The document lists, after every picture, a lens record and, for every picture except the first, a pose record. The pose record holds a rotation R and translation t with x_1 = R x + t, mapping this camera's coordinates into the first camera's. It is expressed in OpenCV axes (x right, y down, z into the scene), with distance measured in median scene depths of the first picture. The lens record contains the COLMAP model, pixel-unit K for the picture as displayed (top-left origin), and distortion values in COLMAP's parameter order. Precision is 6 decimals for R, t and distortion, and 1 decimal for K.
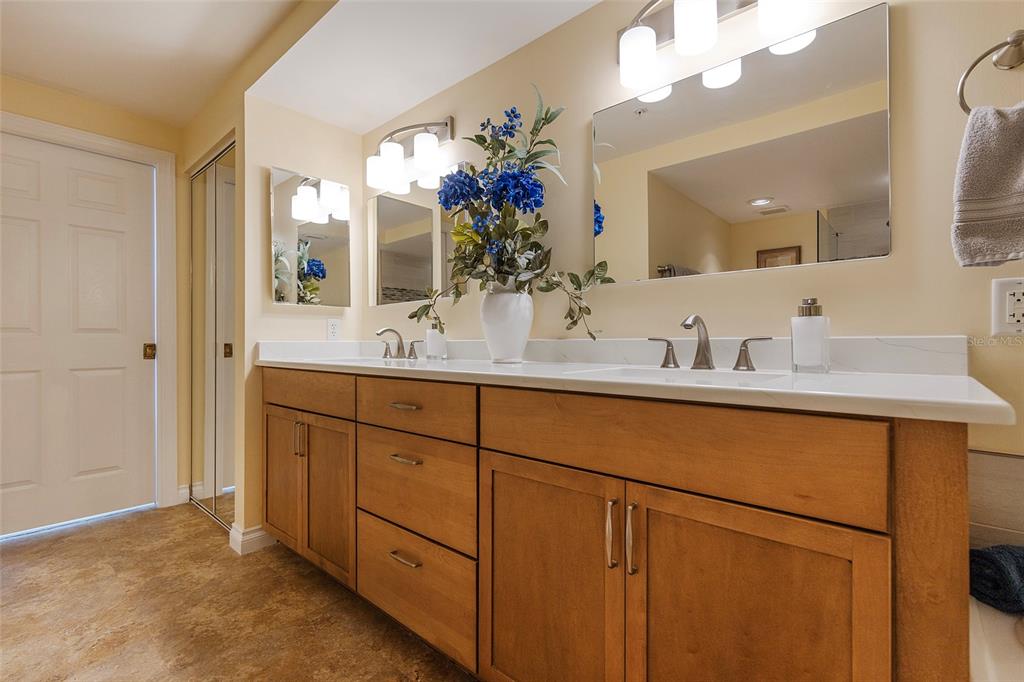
lens RADIAL K [[464.2, 0, 512.0], [0, 464.2, 341.0], [0, 0, 1]] dist [-0.000305, 0.000463]
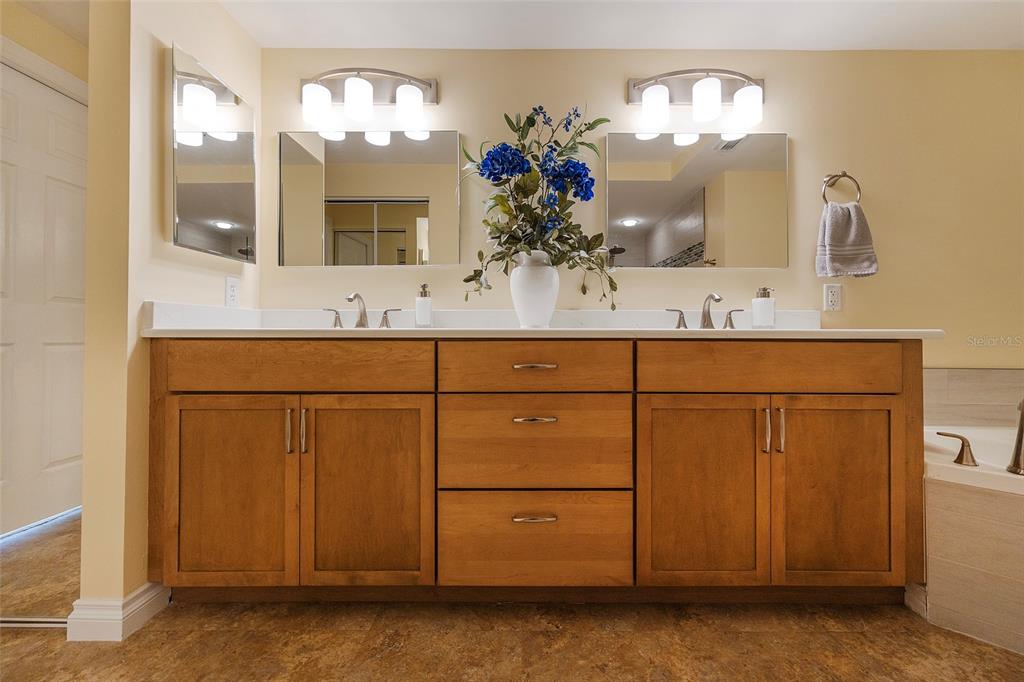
lens RADIAL K [[432.6, 0, 518.5], [0, 432.6, 325.4], [0, 0, 1]] dist [0.001173, 0.000167]
pose [[0.745873, 0.016418, 0.665886, -0.782212], [-0.007846, 0.999843, -0.015864, 0.057867], [-0.666042, 0.006608, 0.745885, 0.280927]]
